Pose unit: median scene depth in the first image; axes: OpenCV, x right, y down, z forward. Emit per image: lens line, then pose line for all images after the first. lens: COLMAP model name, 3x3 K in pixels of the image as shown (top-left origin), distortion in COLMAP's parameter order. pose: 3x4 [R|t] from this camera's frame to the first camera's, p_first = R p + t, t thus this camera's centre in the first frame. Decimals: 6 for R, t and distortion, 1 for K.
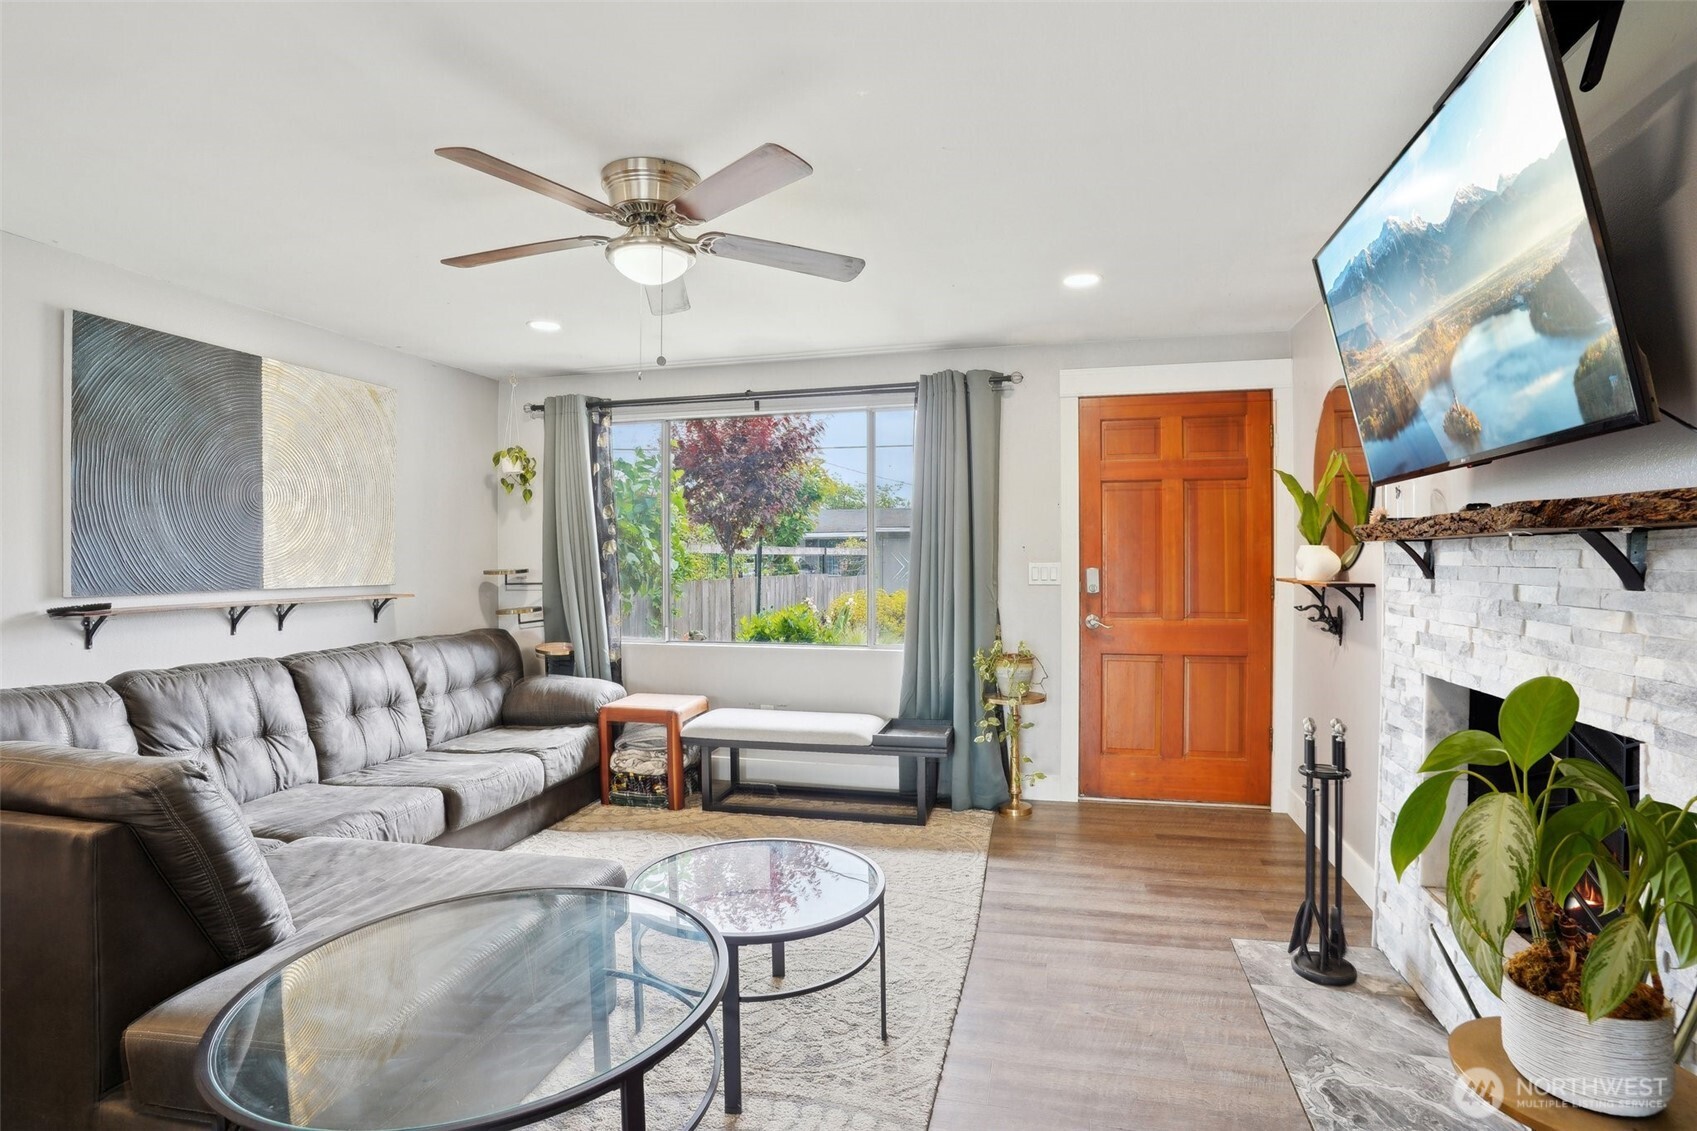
lens RADIAL K [[842.7, 0, 842.1], [0, 842.7, 554.9], [0, 0, 1]] dist [-0.064651, 0.018873]
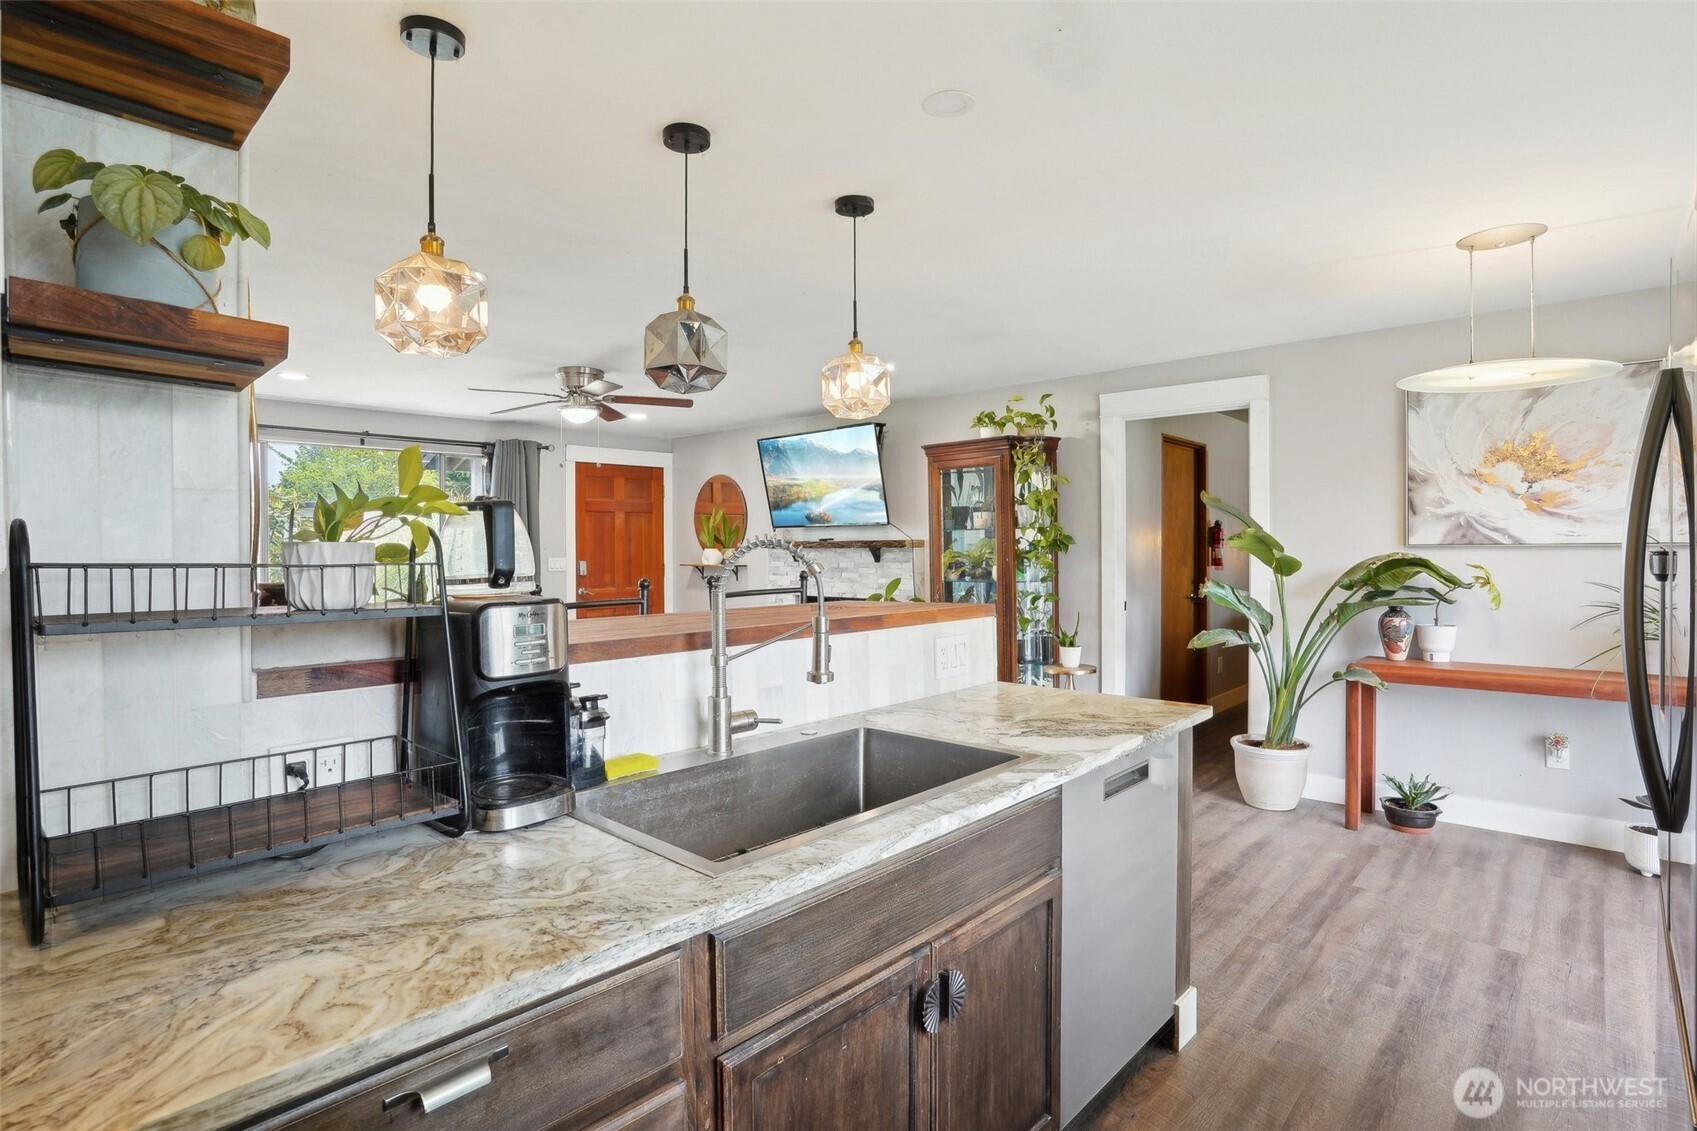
lens RADIAL K [[842.7, 0, 842.1], [0, 842.7, 554.9], [0, 0, 1]] dist [-0.064651, 0.018873]
pose [[0.494159, -0.007582, 0.869339, -0.971711], [0.001913, 0.999969, 0.007633, -0.009151], [-0.869370, -0.002109, 0.494158, -0.337353]]
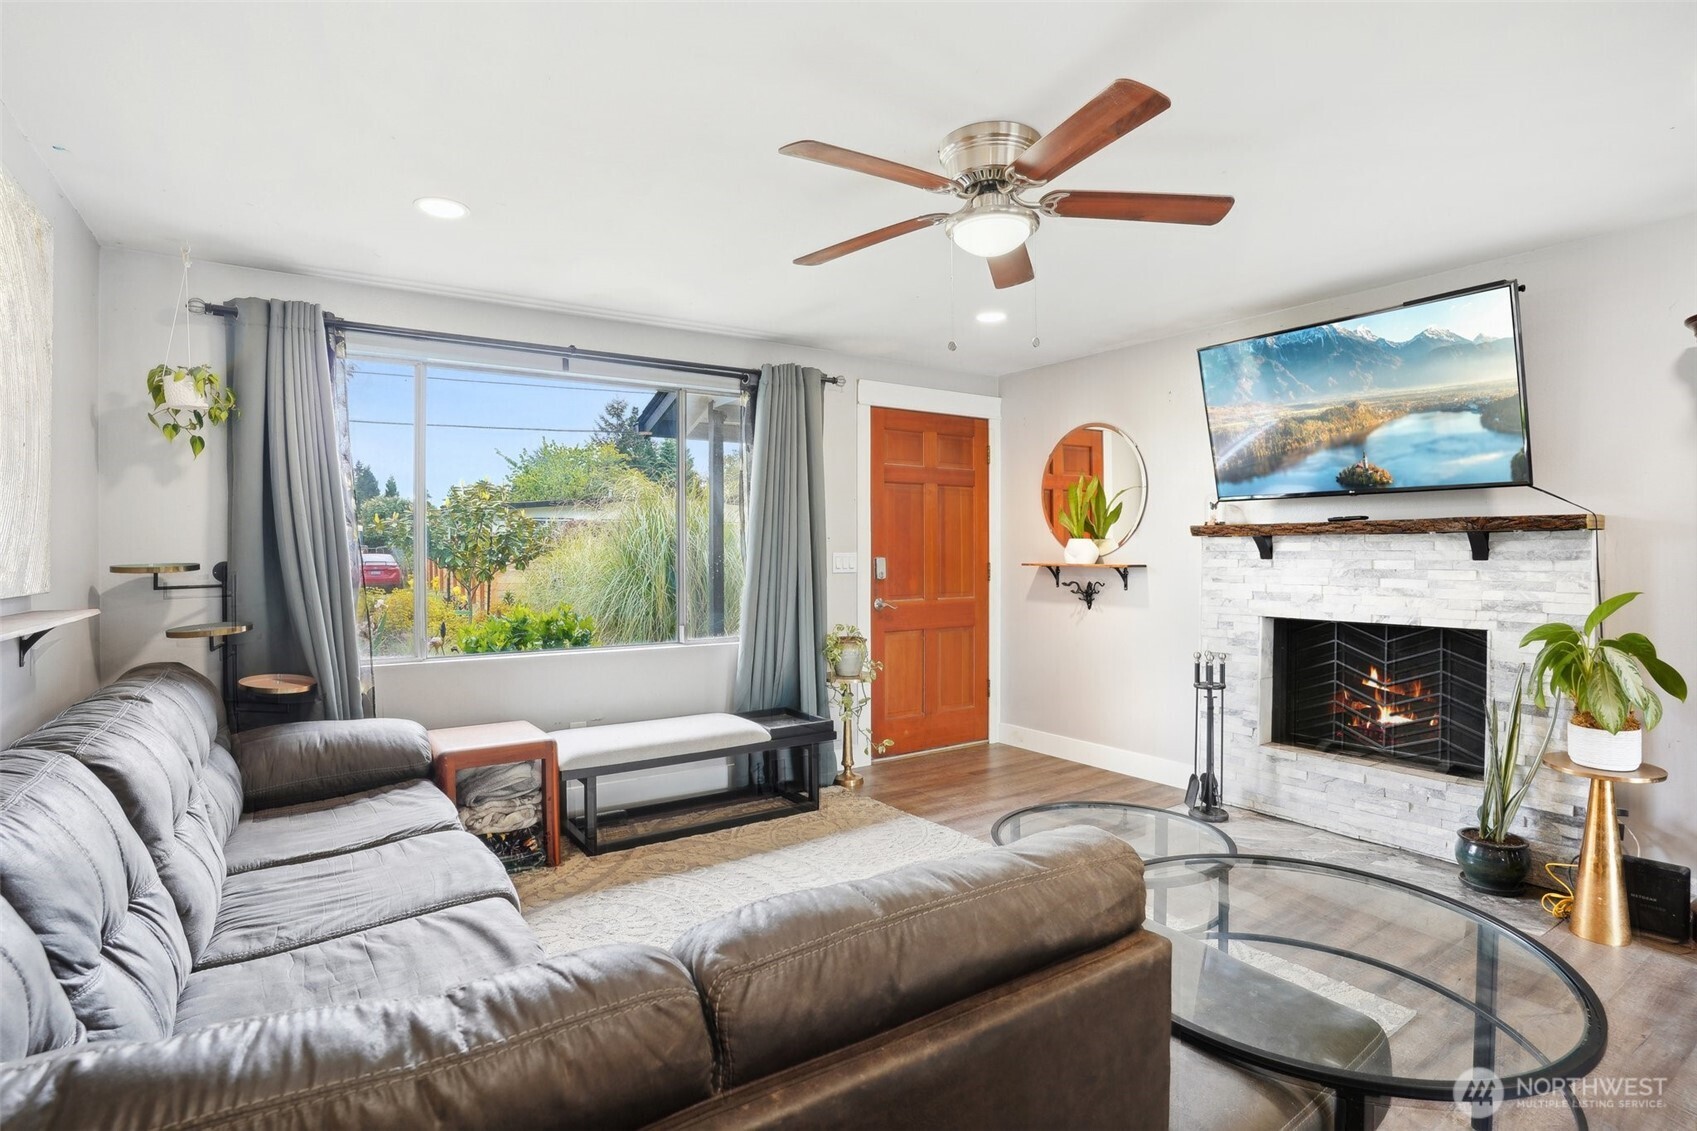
lens RADIAL K [[842.7, 0, 842.1], [0, 842.7, 554.9], [0, 0, 1]] dist [-0.064651, 0.018873]
pose [[0.672635, -0.001630, 0.739973, -0.598106], [-0.001427, 0.999993, 0.003500, 0.009009], [-0.739973, -0.003410, 0.672628, 0.274572]]
